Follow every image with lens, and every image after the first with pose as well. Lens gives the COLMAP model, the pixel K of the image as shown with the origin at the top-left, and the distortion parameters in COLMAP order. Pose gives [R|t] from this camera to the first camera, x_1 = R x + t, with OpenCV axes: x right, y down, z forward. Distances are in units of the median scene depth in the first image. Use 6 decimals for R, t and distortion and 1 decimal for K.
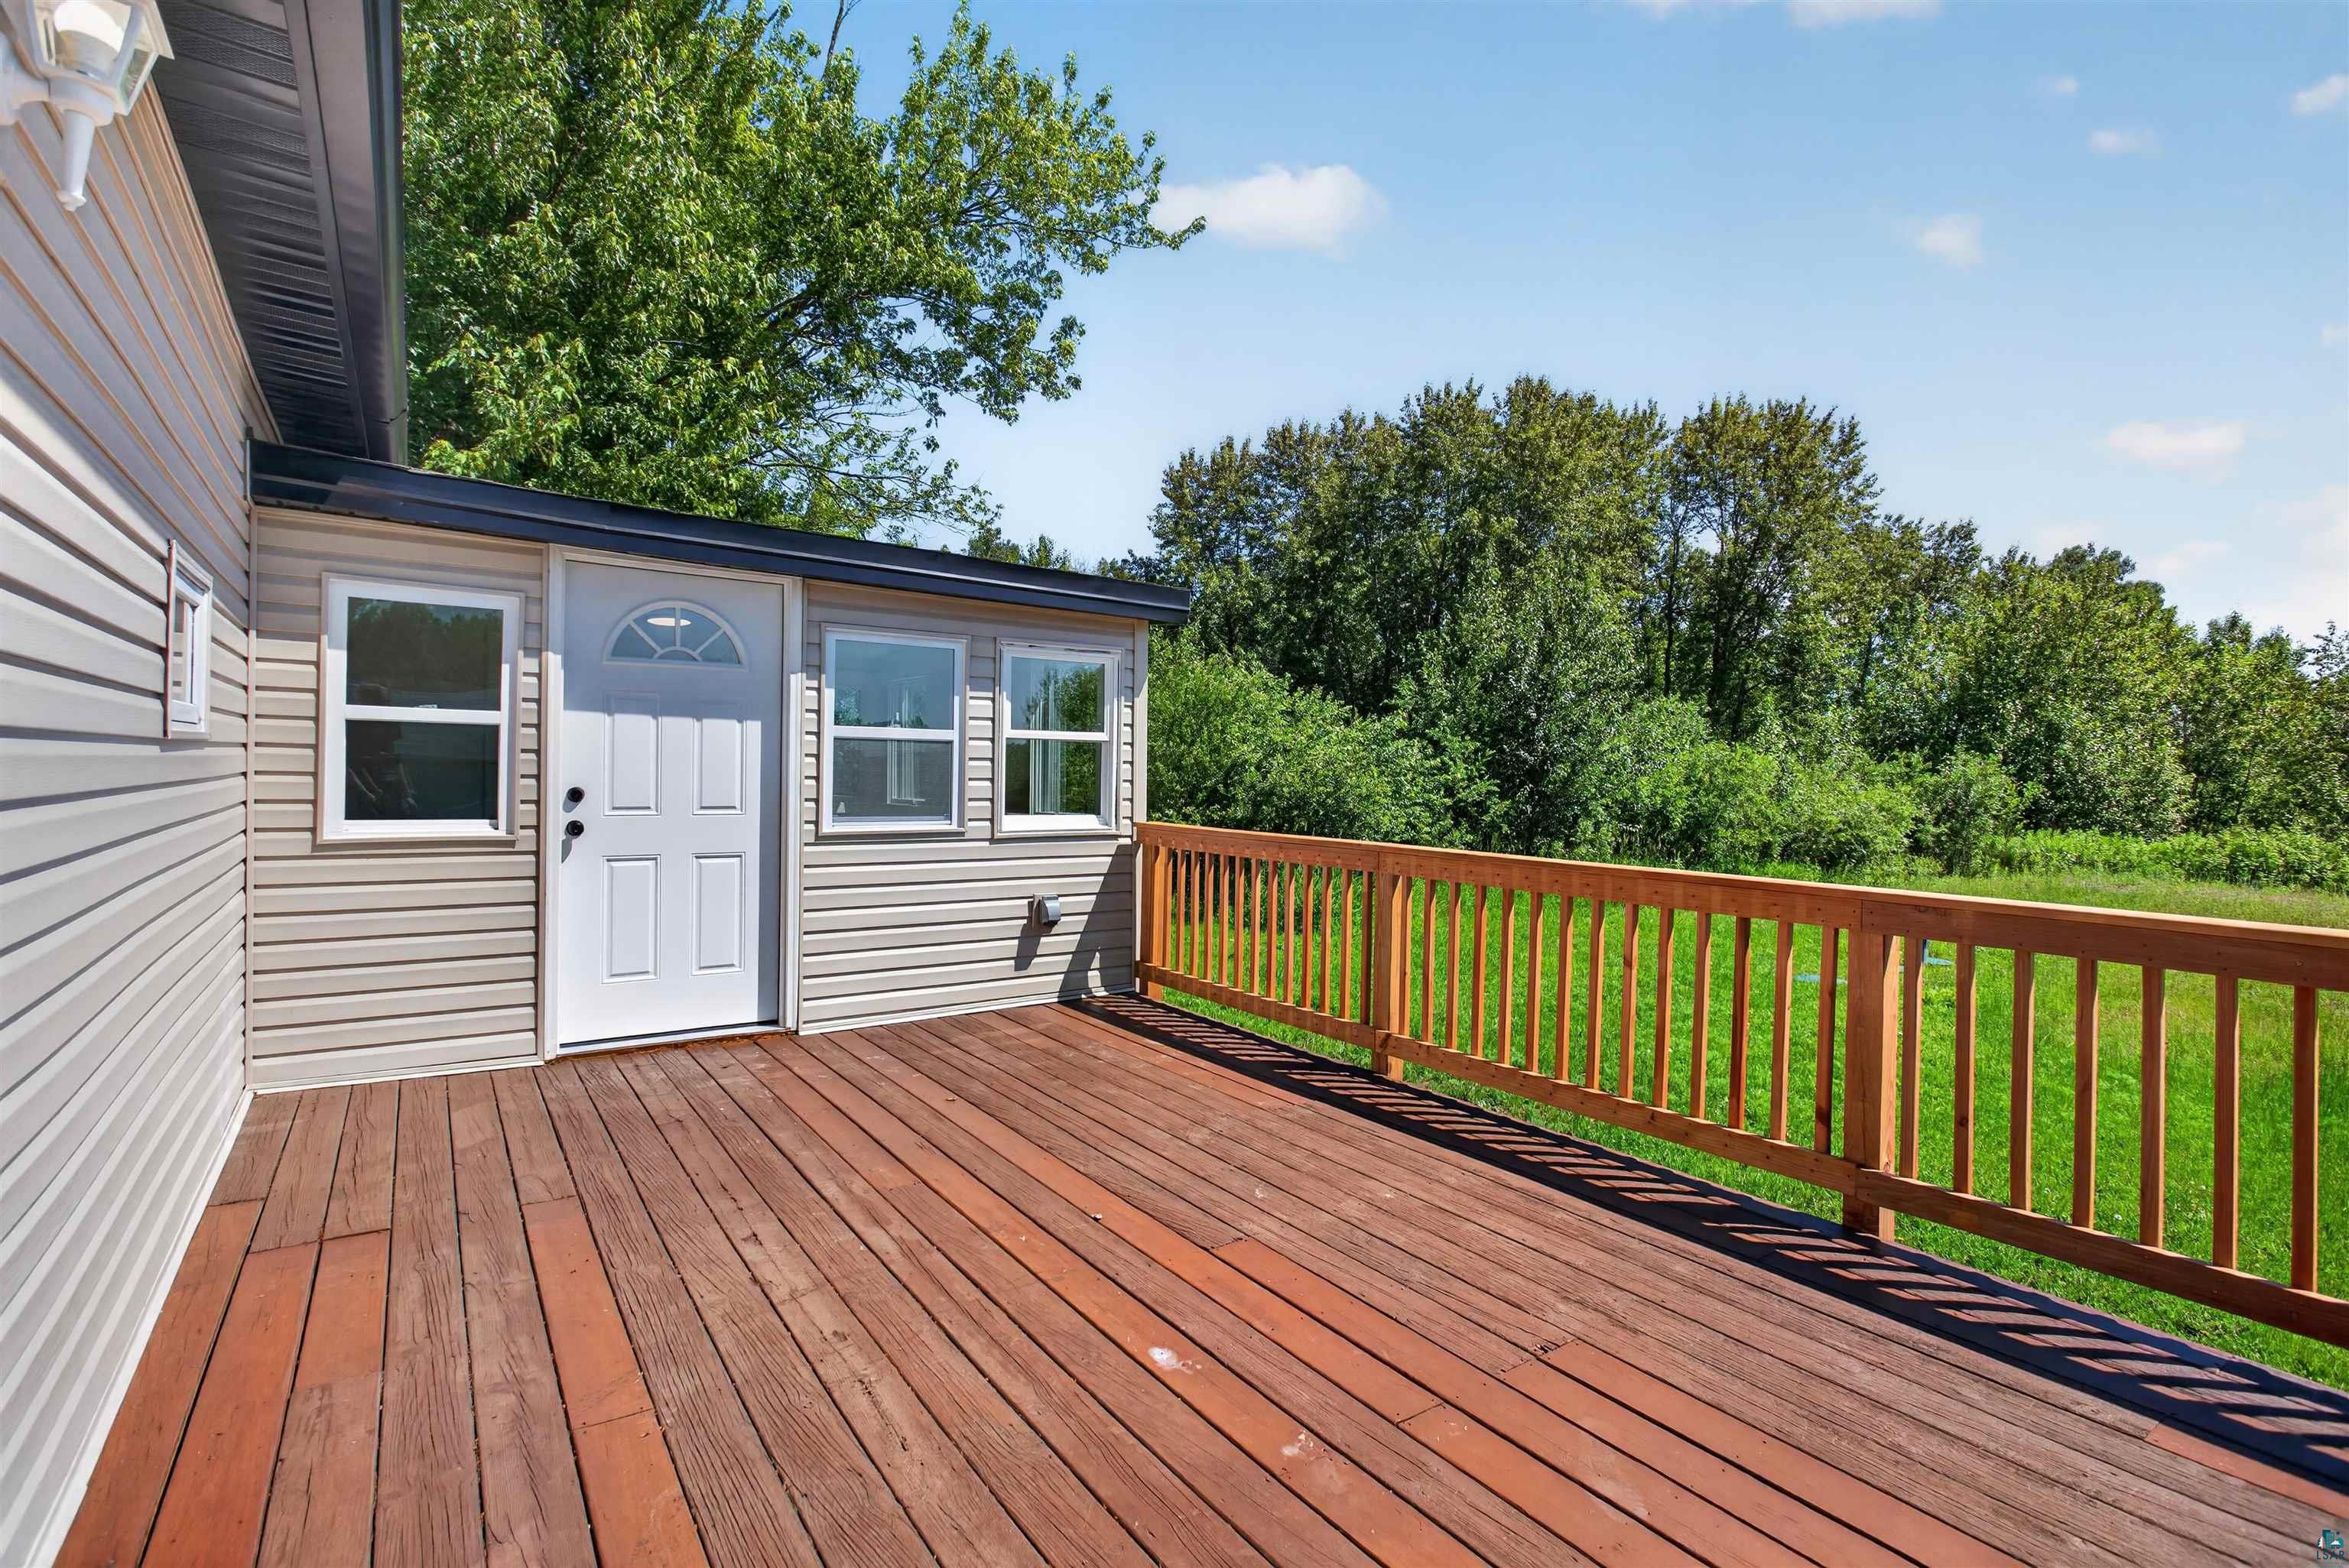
lens RADIAL K [[1094.9, 0, 1183.5], [0, 1094.9, 755.0], [0, 0, 1]] dist [-0.011897, -0.000255]
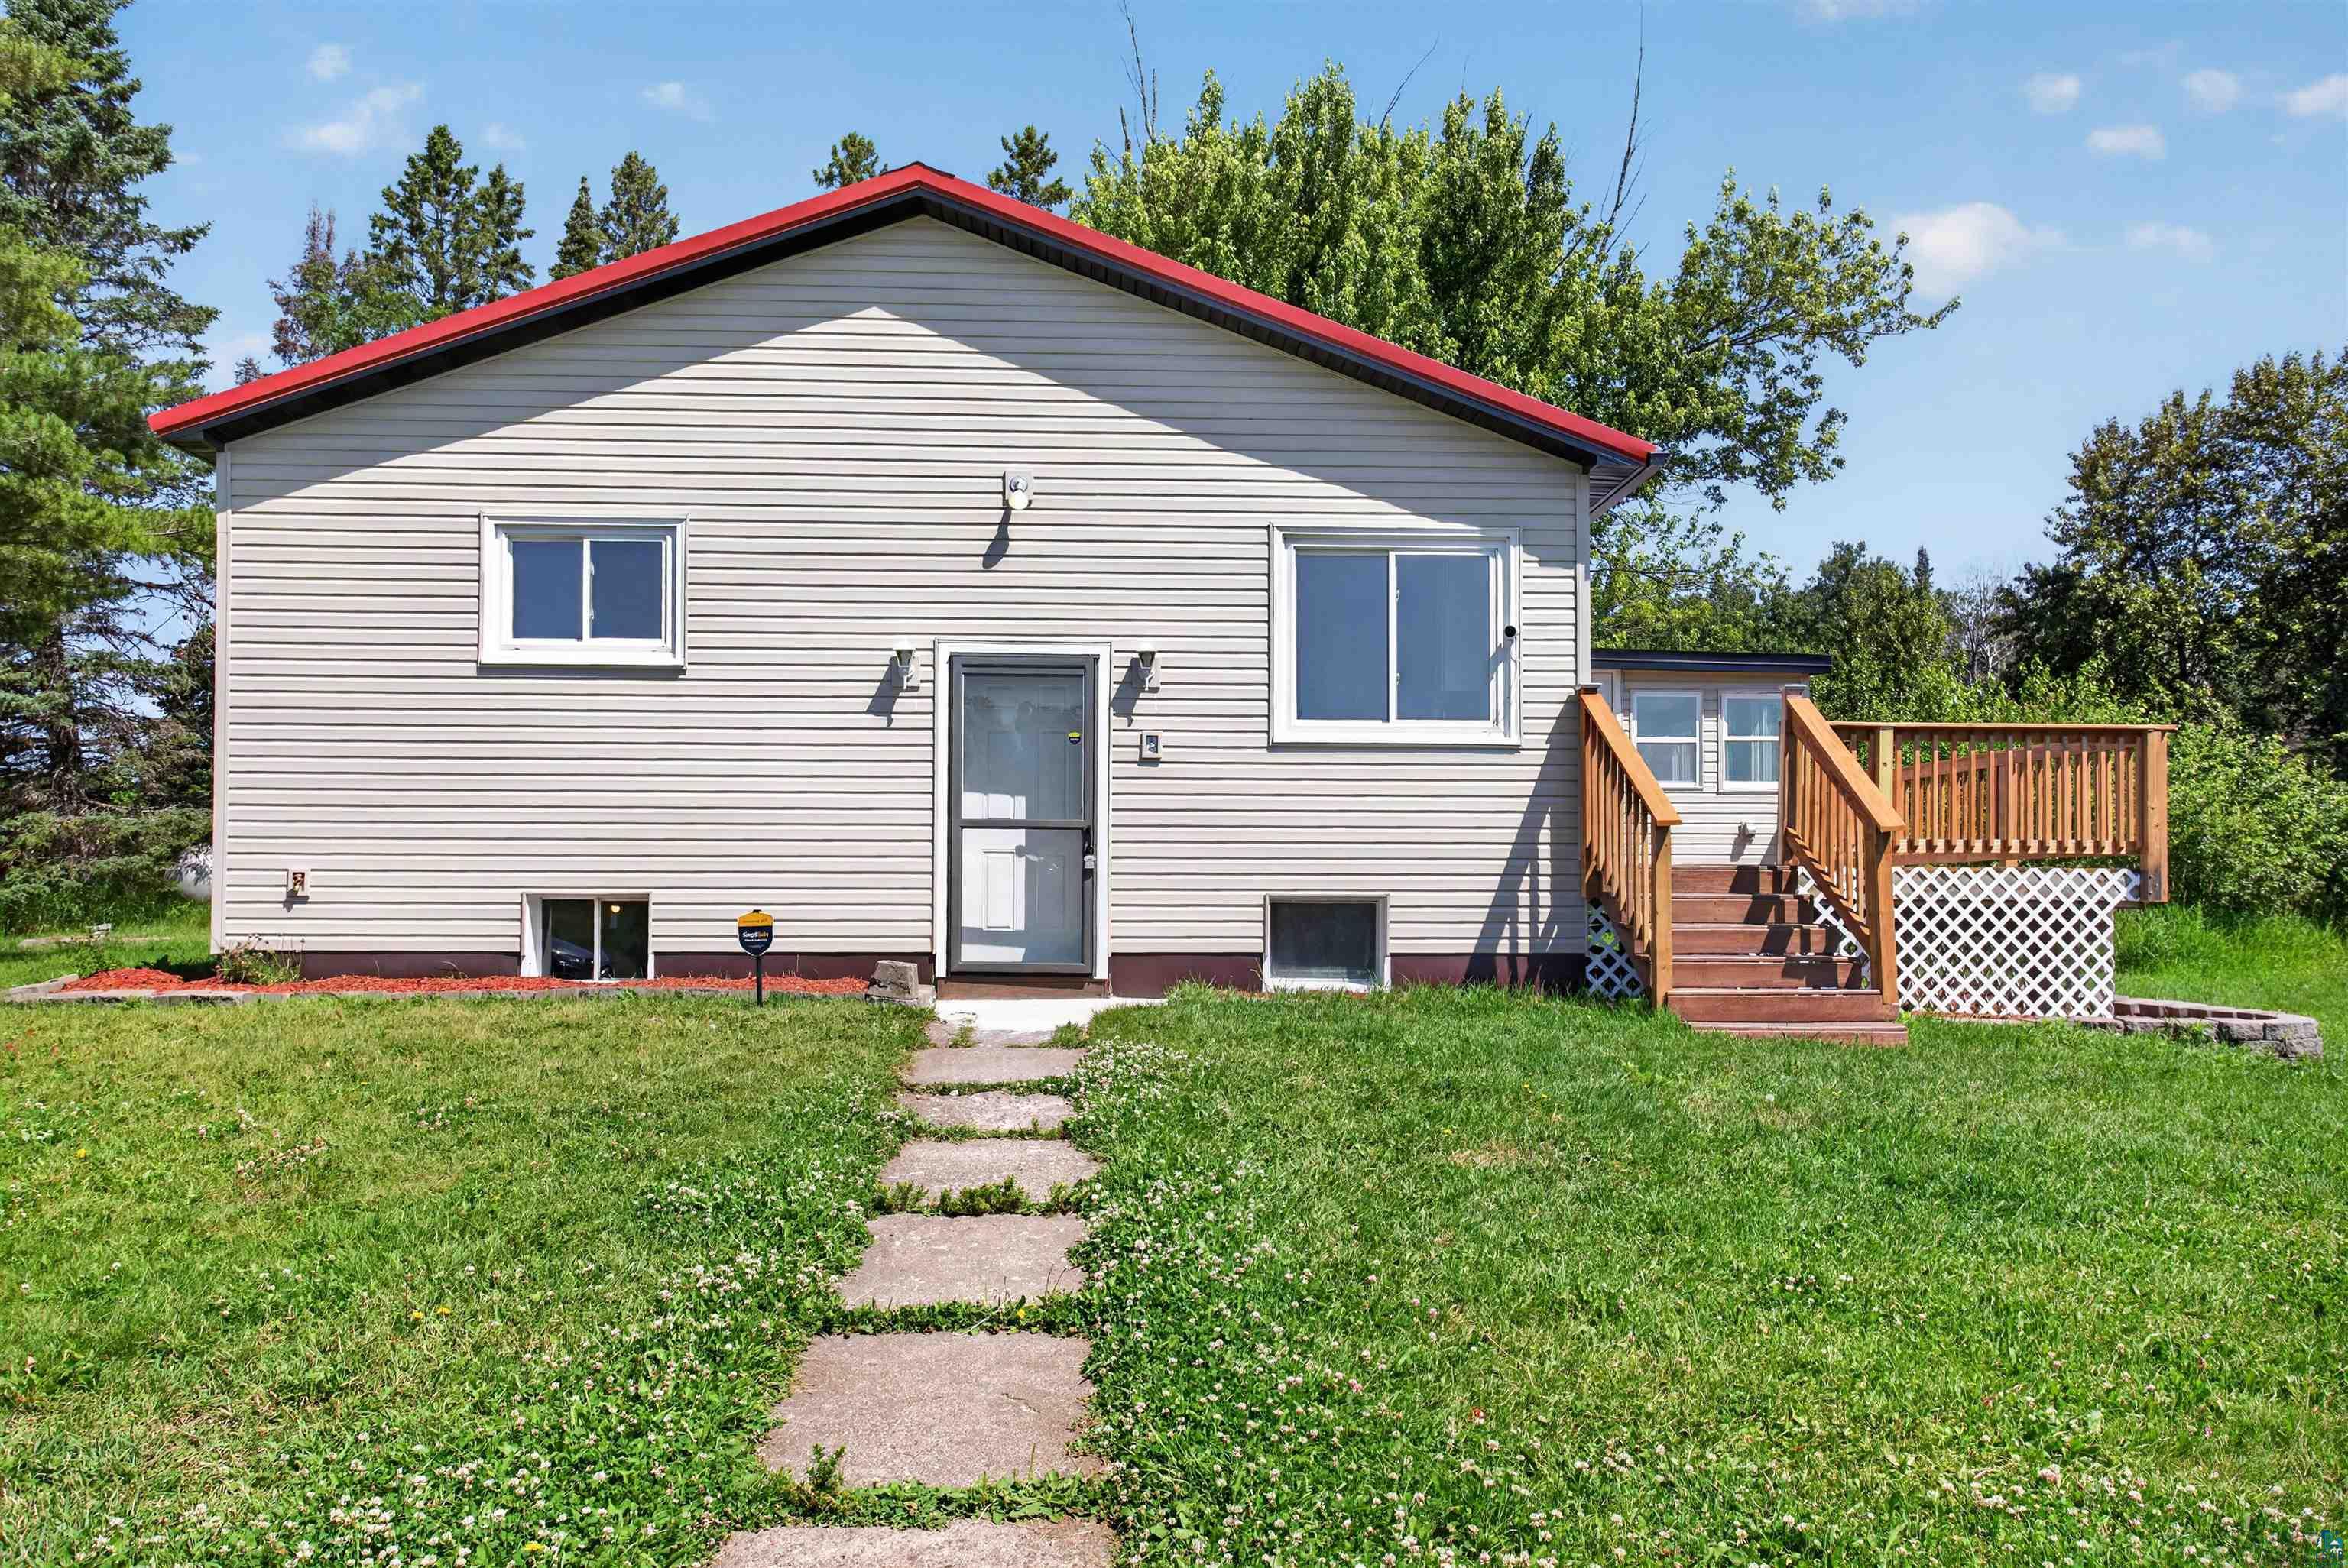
lens RADIAL K [[1705.9, 0, 1169.9], [0, 1705.9, 858.0], [0, 0, 1]] dist [0.019187, -0.003612]
pose [[0.836781, -0.025518, -0.546942, 0.273284], [0.012760, 0.999551, -0.027113, 0.107516], [0.547388, 0.015709, 0.836731, -0.842459]]
